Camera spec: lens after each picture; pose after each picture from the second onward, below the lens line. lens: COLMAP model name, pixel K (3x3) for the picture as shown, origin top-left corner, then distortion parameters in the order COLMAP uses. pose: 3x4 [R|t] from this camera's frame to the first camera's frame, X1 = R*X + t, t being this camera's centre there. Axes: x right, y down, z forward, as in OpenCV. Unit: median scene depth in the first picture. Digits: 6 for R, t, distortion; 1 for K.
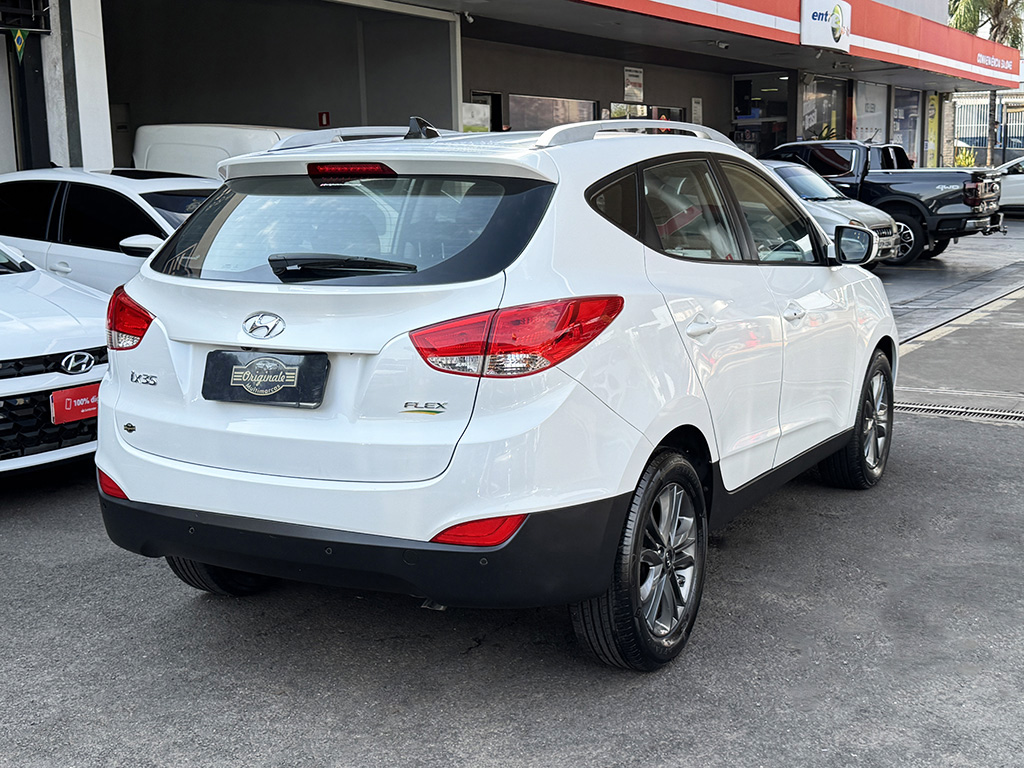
lens RADIAL K [[1301.0, 0, 512.0], [0, 1301.0, 384.0], [0, 0, 1]] dist [0.102581, -0.081165]
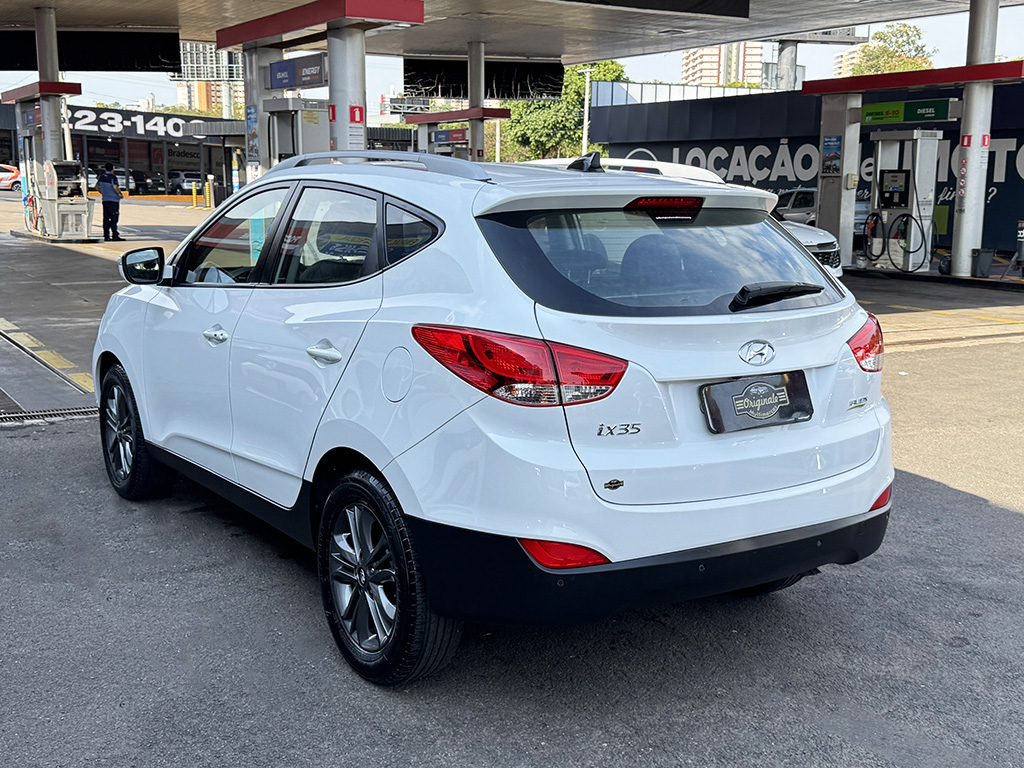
lens RADIAL K [[1165.2, 0, 512.0], [0, 1165.2, 384.0], [0, 0, 1]] dist [0.175685, -0.371192]
pose [[0.479005, -0.130898, 0.867998, -1.101408], [0.121126, 0.989217, 0.082335, -0.120889], [-0.869415, 0.065698, 0.489695, 0.698450]]
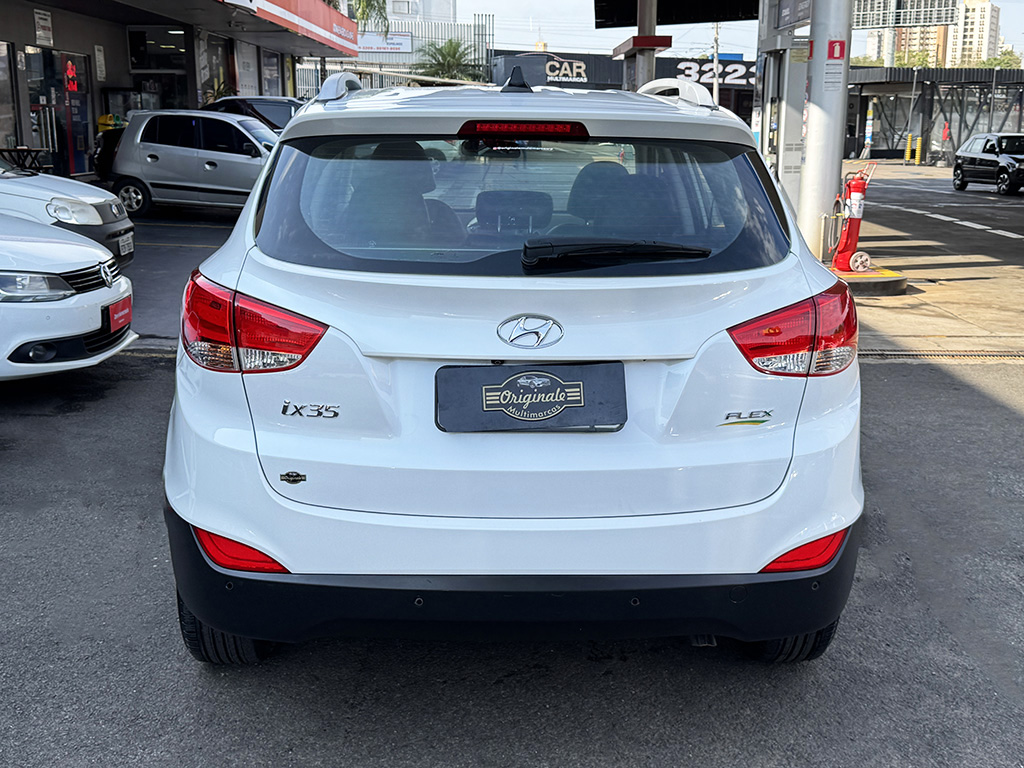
lens RADIAL K [[1165.2, 0, 512.0], [0, 1165.2, 384.0], [0, 0, 1]] dist [0.175685, -0.371192]
pose [[0.862553, -0.086444, 0.498528, -0.544073], [0.058261, 0.995712, 0.071850, -0.063385], [-0.502601, -0.032930, 0.863891, 0.394203]]
